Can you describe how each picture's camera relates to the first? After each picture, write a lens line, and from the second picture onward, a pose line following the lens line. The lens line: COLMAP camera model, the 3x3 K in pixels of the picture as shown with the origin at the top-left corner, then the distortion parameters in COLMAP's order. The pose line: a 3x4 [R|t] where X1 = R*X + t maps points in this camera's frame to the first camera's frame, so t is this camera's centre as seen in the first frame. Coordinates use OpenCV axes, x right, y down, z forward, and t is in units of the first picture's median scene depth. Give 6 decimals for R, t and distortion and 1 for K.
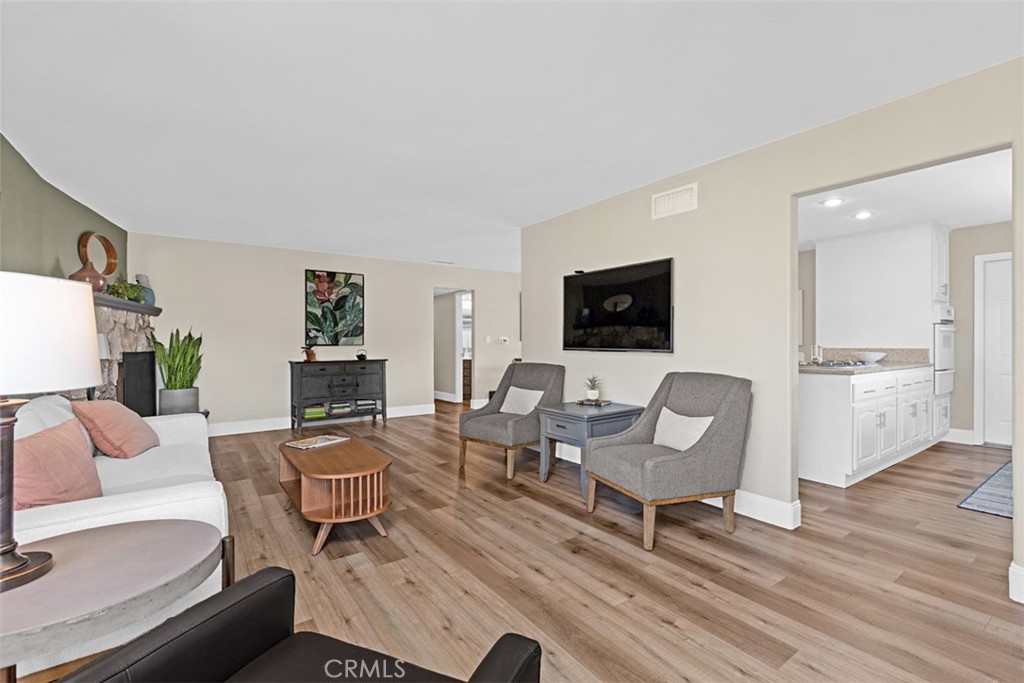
lens RADIAL K [[454.2, 0, 512.5], [0, 454.2, 344.3], [0, 0, 1]] dist [0.010190, -0.004979]
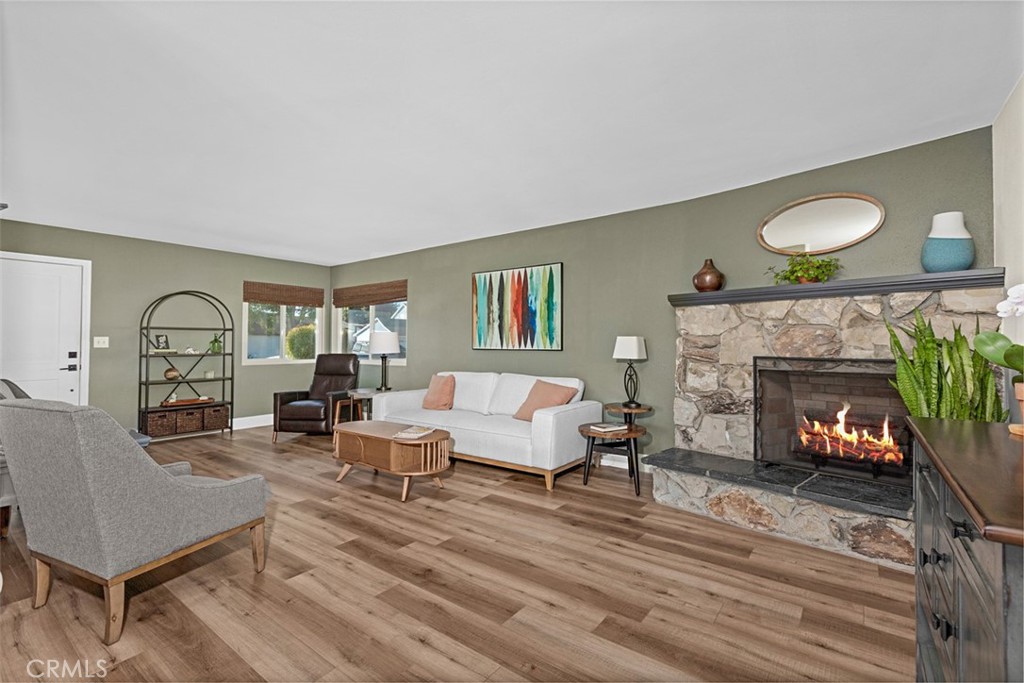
lens RADIAL K [[454.2, 0, 505.9], [0, 454.2, 332.1], [0, 0, 1]] dist [0.010190, -0.004979]
pose [[-0.953645, -0.006302, -0.300867, -0.156314], [0.000634, 0.999736, -0.022947, -0.004032], [0.300932, -0.022074, -0.953390, 1.119317]]
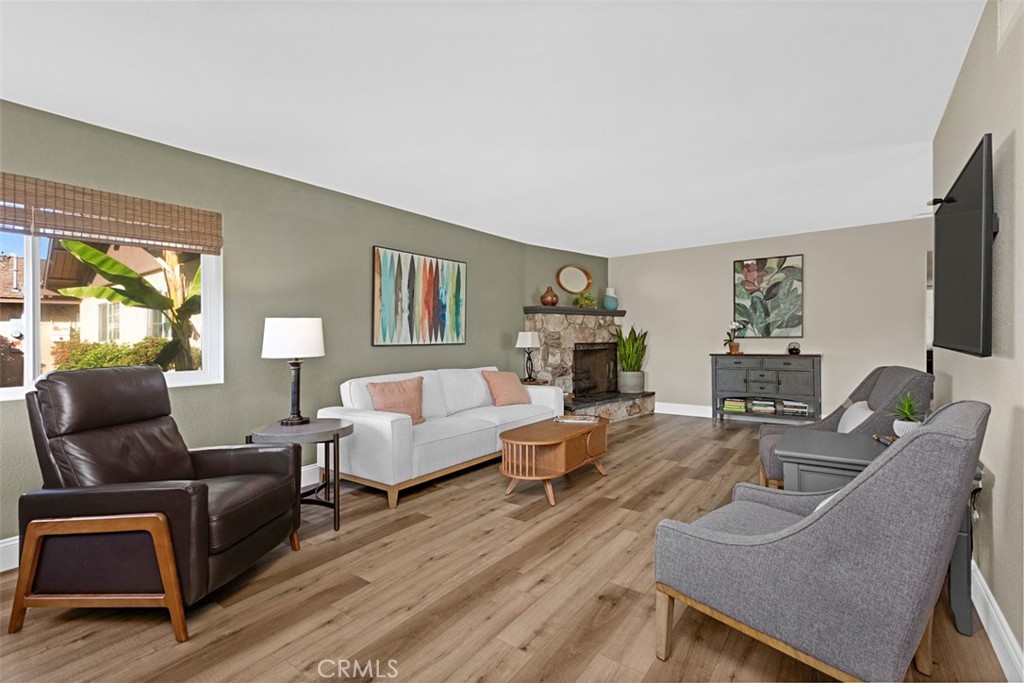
lens RADIAL K [[454.2, 0, 518.1], [0, 454.2, 339.7], [0, 0, 1]] dist [0.010190, -0.004979]
pose [[0.312750, 0.002076, -0.949833, 0.347385], [0.006881, 0.999966, 0.004451, -0.001188], [0.949811, -0.007928, 0.312725, 0.249266]]
